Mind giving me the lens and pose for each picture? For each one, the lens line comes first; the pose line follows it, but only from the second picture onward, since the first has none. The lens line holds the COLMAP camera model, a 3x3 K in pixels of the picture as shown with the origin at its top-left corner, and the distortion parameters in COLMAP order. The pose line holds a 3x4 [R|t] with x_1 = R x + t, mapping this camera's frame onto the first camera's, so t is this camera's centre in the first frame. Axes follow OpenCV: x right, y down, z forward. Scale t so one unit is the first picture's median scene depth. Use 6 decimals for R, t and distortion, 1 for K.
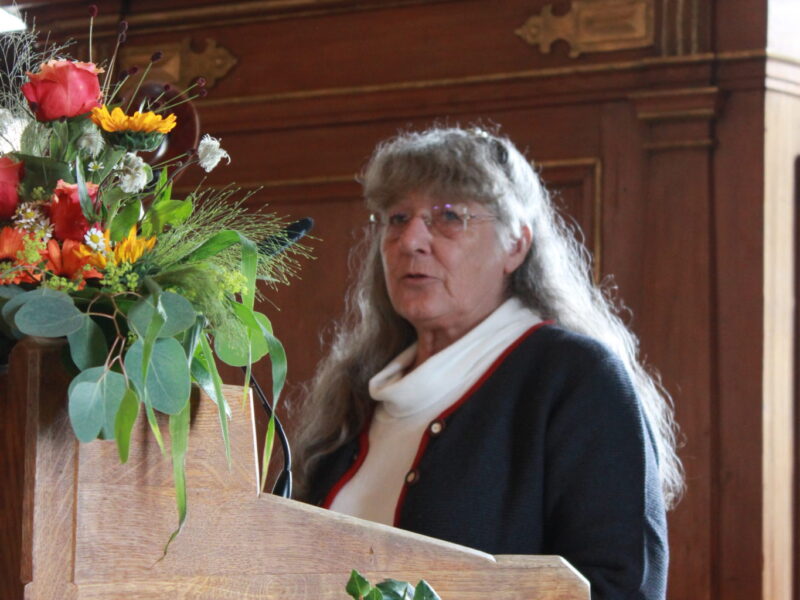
lens RADIAL K [[2407.8, 0, 399.5], [0, 2407.8, 300.0], [0, 0, 1]] dist [-0.005843, 0.000000]
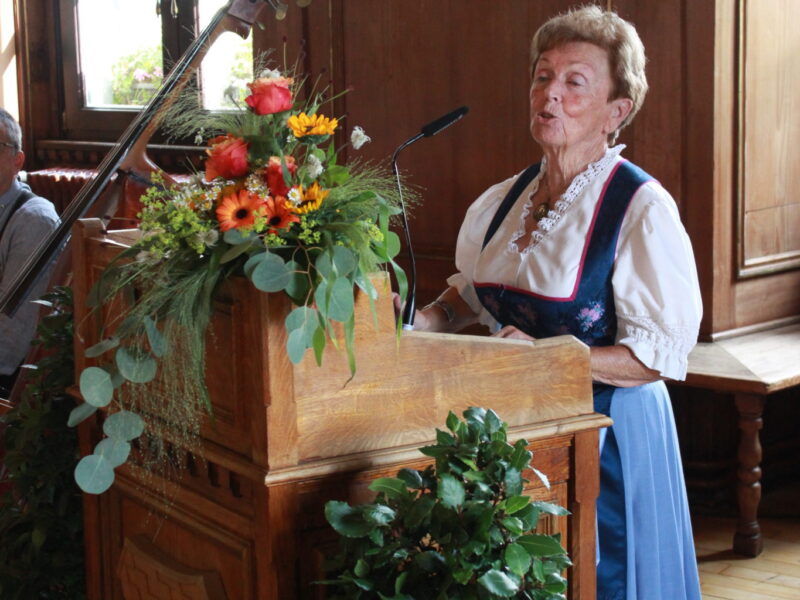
lens RADIAL K [[1513.4, 0, 400.9], [0, 1513.4, 299.9], [0, 0, 1]] dist [-0.023446, 0.000000]
pose [[0.997488, -0.028678, -0.064776, 0.016865], [0.043567, 0.969365, 0.241731, -0.208085], [0.055859, -0.243945, 0.968179, -0.055697]]
